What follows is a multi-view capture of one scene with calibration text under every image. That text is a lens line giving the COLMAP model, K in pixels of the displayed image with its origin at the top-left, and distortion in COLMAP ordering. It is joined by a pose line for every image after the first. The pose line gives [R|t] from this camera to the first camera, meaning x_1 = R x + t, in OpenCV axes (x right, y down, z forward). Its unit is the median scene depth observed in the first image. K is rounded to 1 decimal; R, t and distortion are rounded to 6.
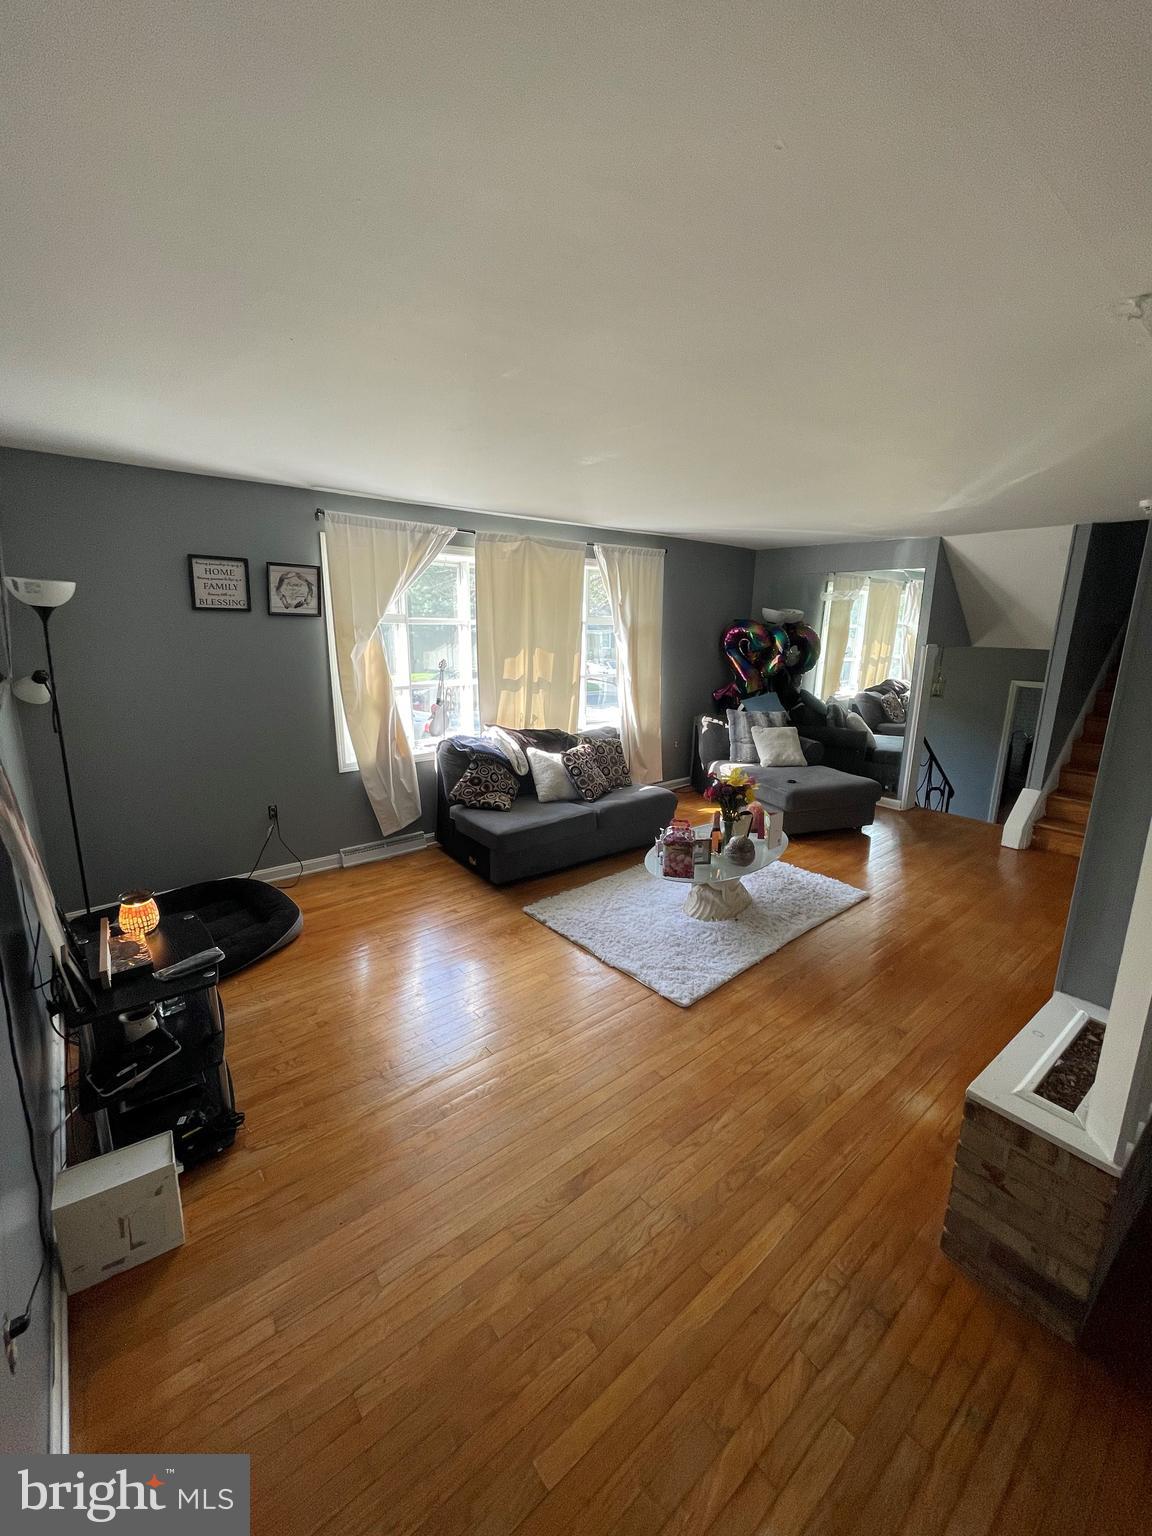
lens RADIAL K [[619.6, 0, 576.0], [0, 619.6, 768.0], [0, 0, 1]] dist [-0.001440, 0.004285]
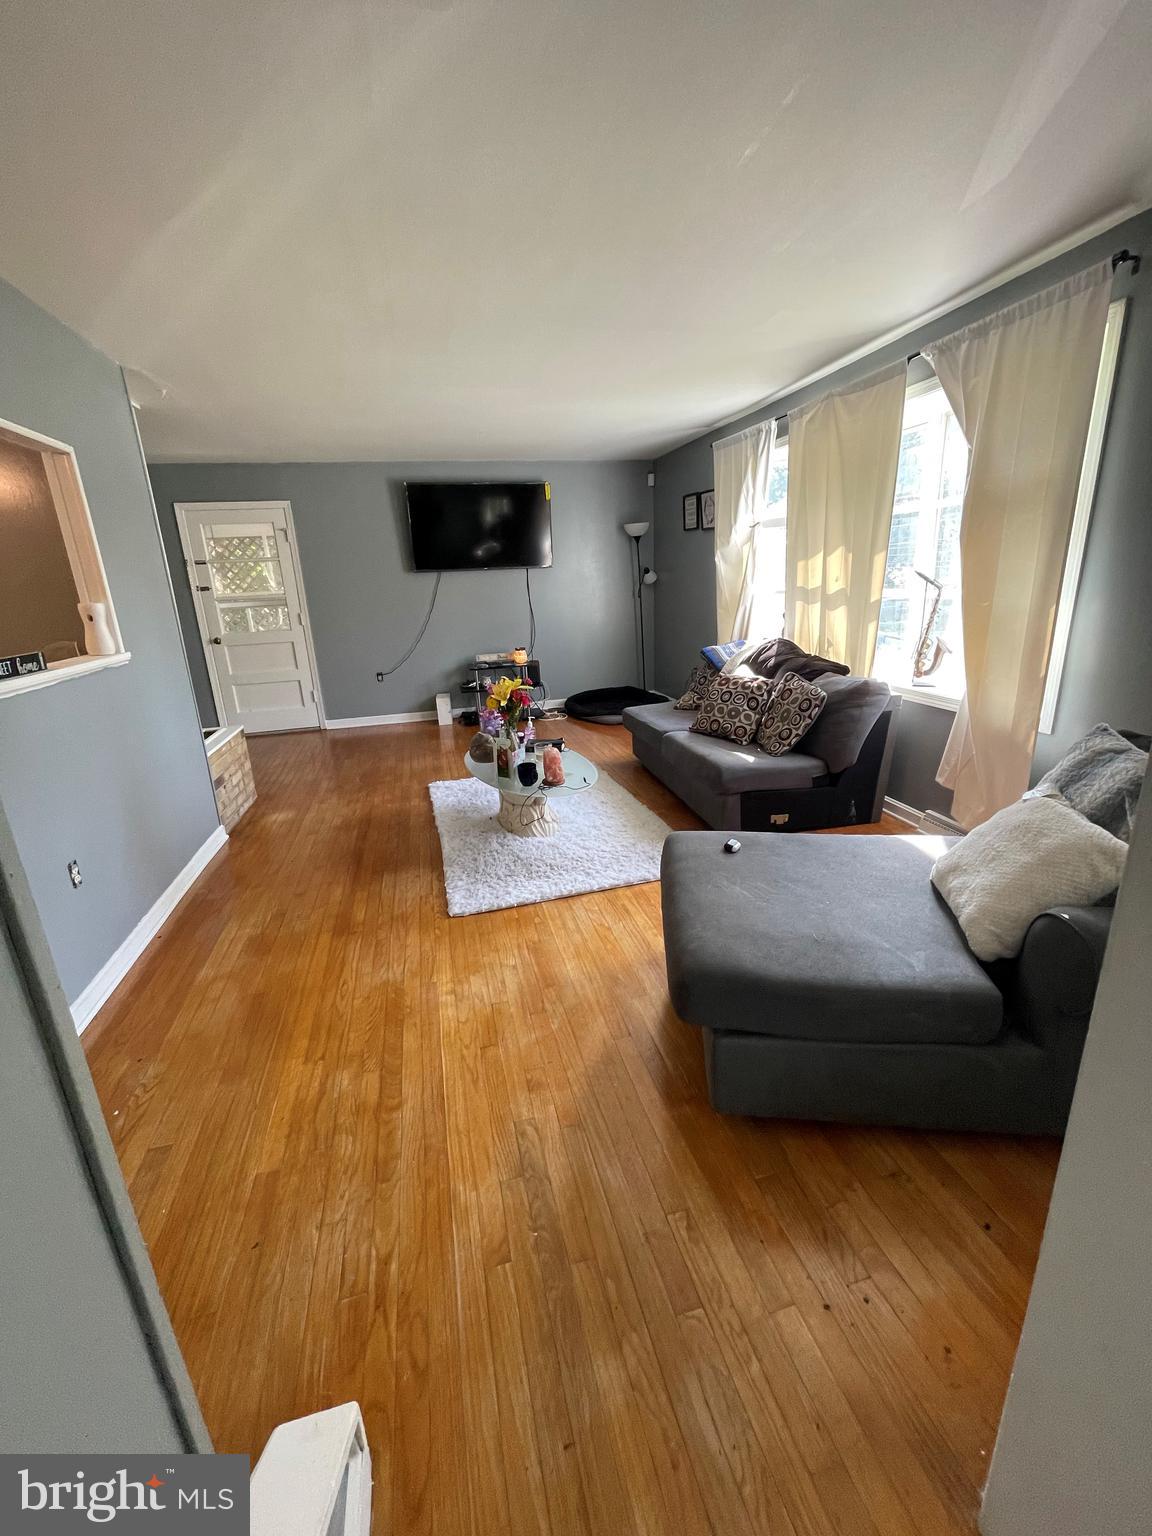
lens RADIAL K [[619.6, 0, 576.0], [0, 619.6, 768.0], [0, 0, 1]] dist [-0.001440, 0.004285]
pose [[-0.426485, 0.267964, -0.863890, 0.846082], [-0.187479, 0.908176, 0.374256, -0.188165], [0.884851, 0.321576, -0.337086, 1.155839]]
